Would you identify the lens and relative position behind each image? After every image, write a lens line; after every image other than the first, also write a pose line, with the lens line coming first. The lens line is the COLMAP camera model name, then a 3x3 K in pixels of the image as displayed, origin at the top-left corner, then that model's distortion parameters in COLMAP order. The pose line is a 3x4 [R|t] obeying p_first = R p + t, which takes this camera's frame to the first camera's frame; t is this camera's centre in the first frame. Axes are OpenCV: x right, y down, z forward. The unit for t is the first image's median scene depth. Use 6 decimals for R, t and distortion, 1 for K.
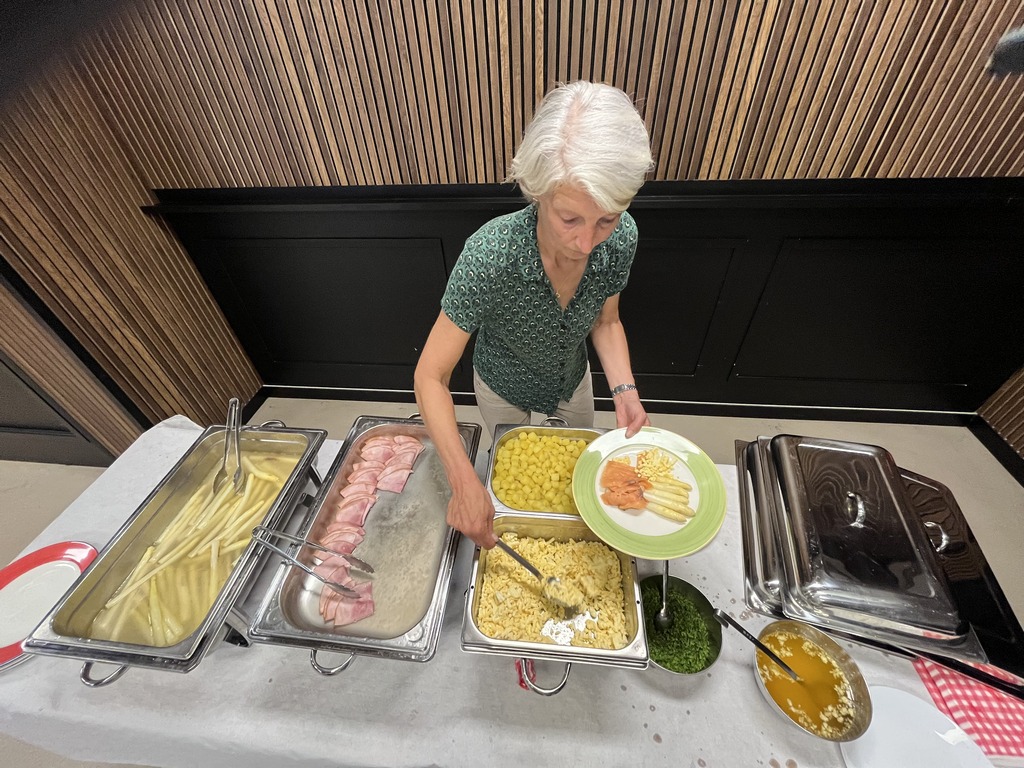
lens RADIAL K [[413.7, 0, 512.0], [0, 413.7, 383.1], [0, 0, 1]] dist [0.001256, 0.000283]
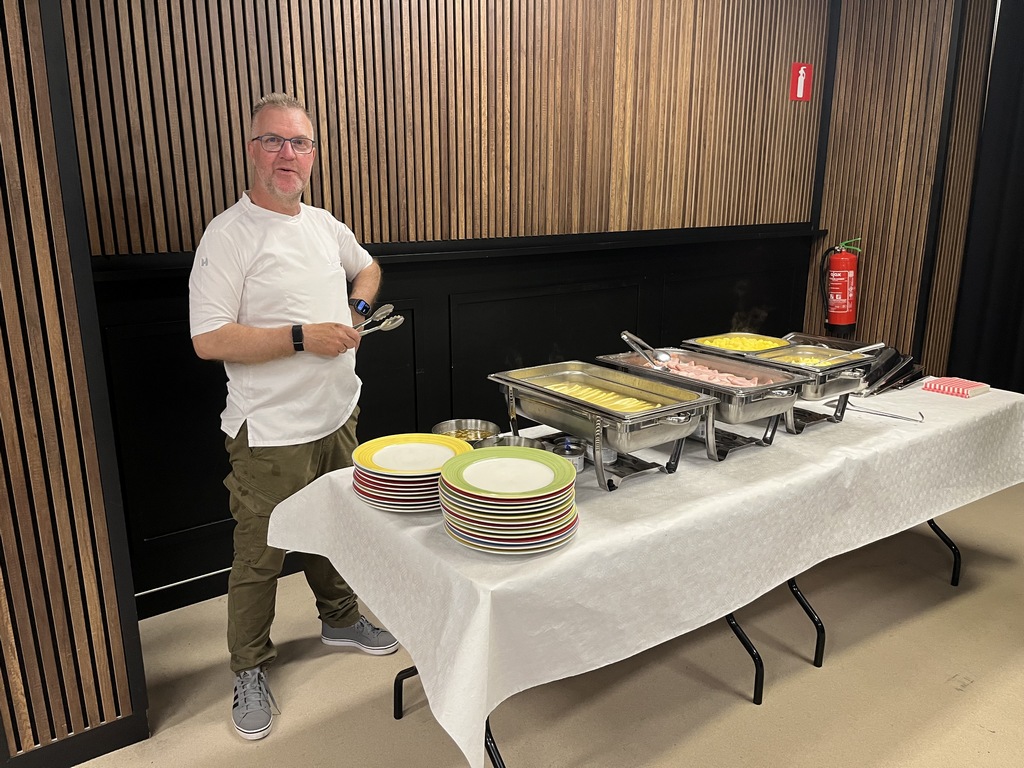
lens RADIAL K [[772.8, 0, 512.8], [0, 772.8, 384.4], [0, 0, 1]] dist [0.035926, -0.002339]
pose [[0.735173, -0.126185, 0.666032, -1.426254], [0.428362, 0.847970, -0.312176, 0.514124], [-0.525383, 0.514806, 0.677457, -0.185501]]
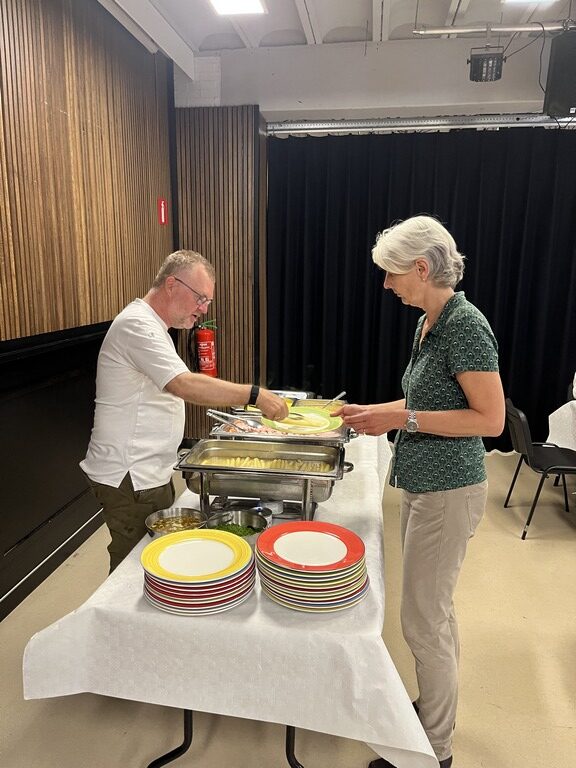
lens RADIAL K [[579.6, 0, 285.5], [0, 579.6, 385.3], [0, 0, 1]] dist [0.035926, -0.002339]
pose [[0.051424, -0.149133, 0.987479, -1.682940], [0.659980, 0.747174, 0.078472, -0.040362], [-0.749521, 0.647681, 0.136847, 0.343948]]
